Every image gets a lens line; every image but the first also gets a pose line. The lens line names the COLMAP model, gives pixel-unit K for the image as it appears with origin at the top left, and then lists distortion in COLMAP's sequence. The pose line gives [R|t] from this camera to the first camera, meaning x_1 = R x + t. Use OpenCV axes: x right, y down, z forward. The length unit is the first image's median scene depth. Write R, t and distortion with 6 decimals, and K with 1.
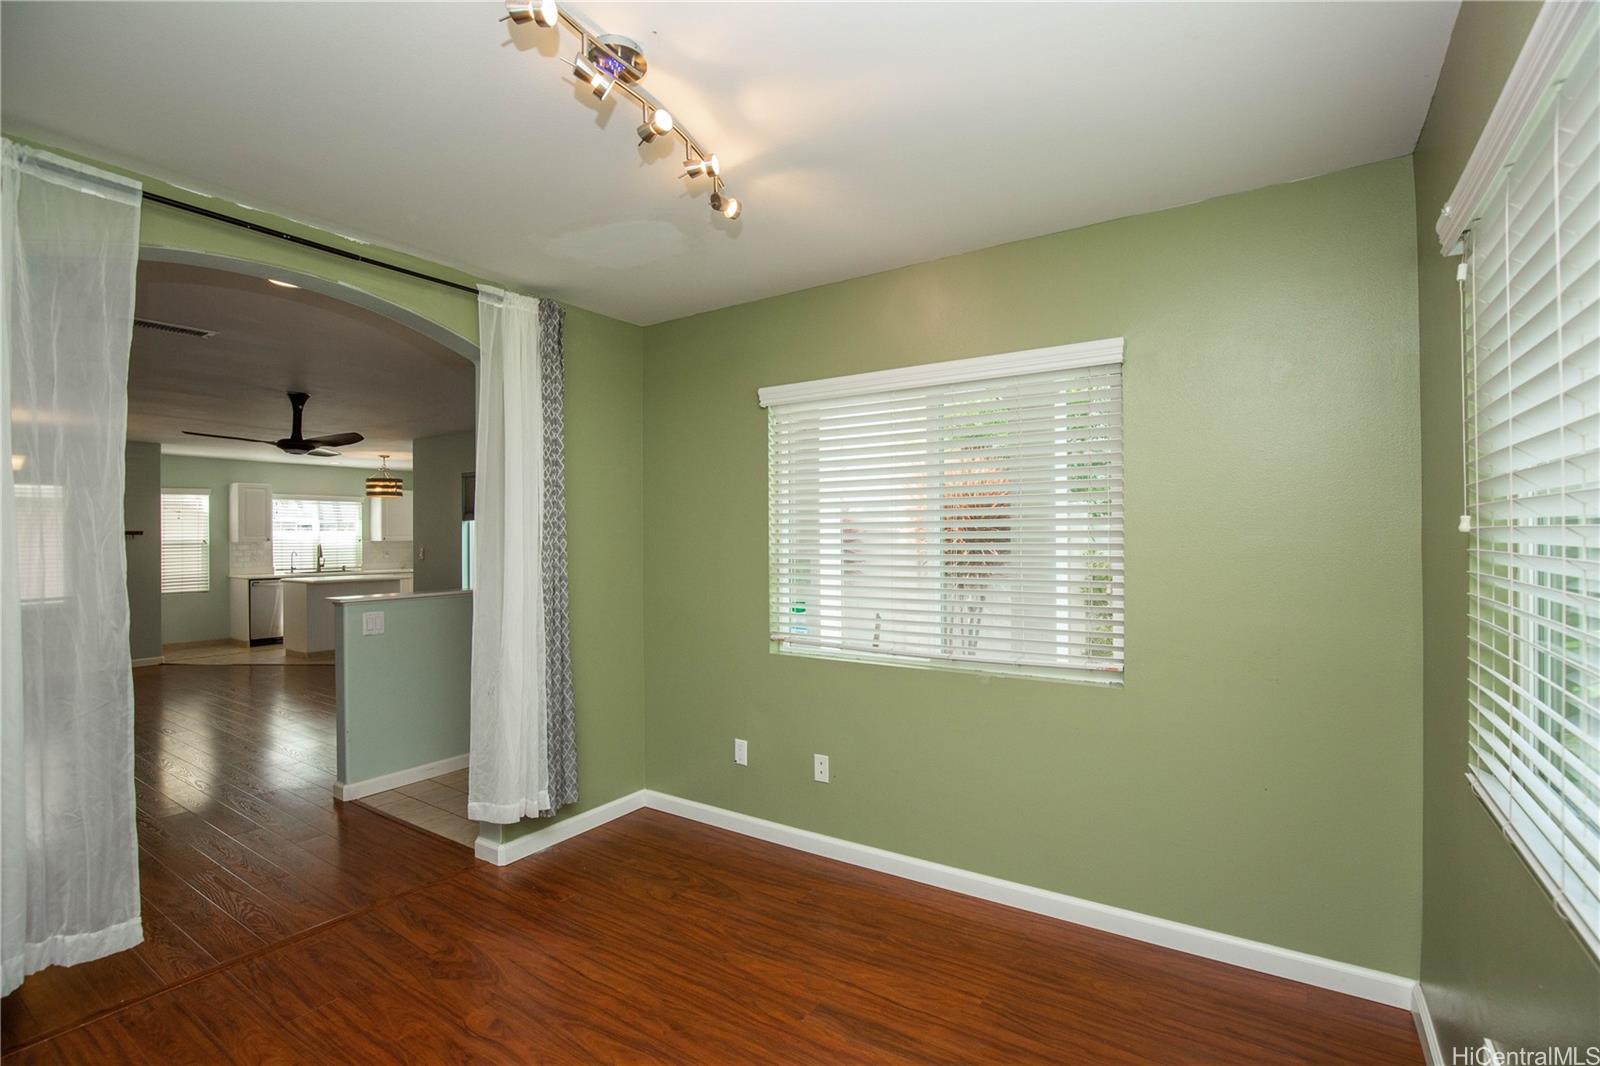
lens RADIAL K [[725.9, 0, 799.6], [0, 725.9, 538.9], [0, 0, 1]] dist [0.004393, 0.000186]
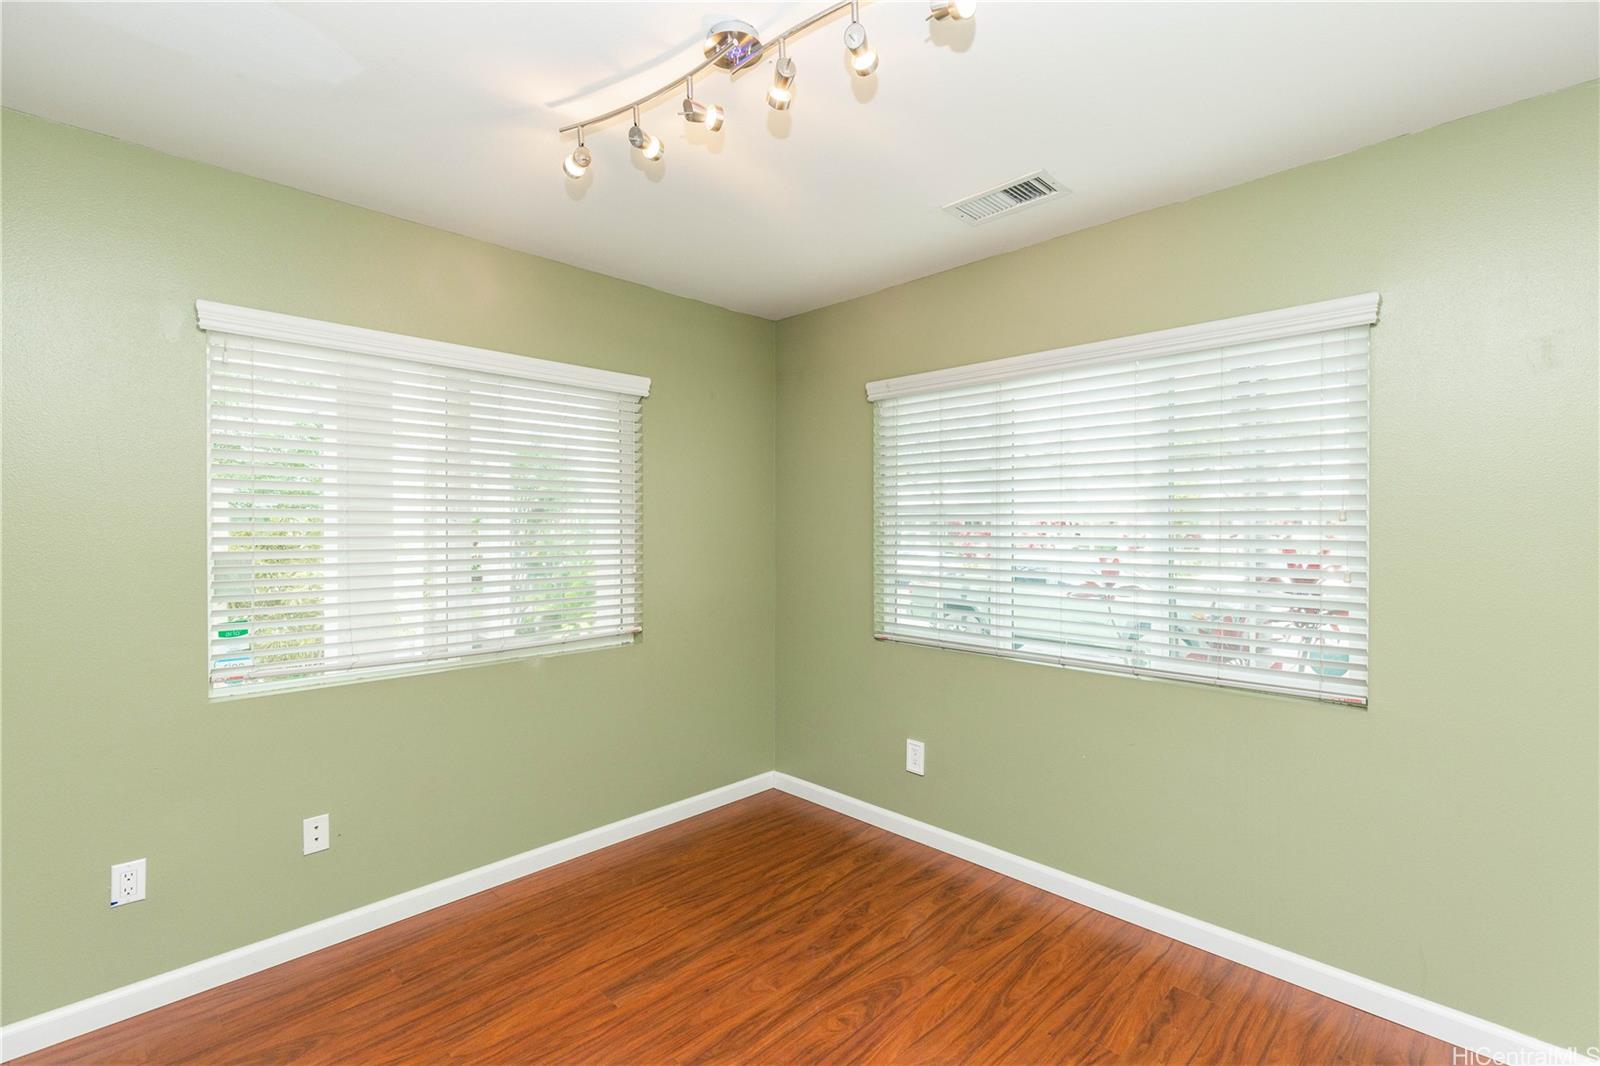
lens RADIAL K [[725.9, 0, 799.5], [0, 725.9, 522.1], [0, 0, 1]] dist [0.004393, 0.000186]
pose [[0.209719, 0.011618, 0.977693, -0.763303], [0.000580, 0.999928, -0.012007, 0.000705], [-0.977762, 0.003085, 0.209697, 0.437083]]
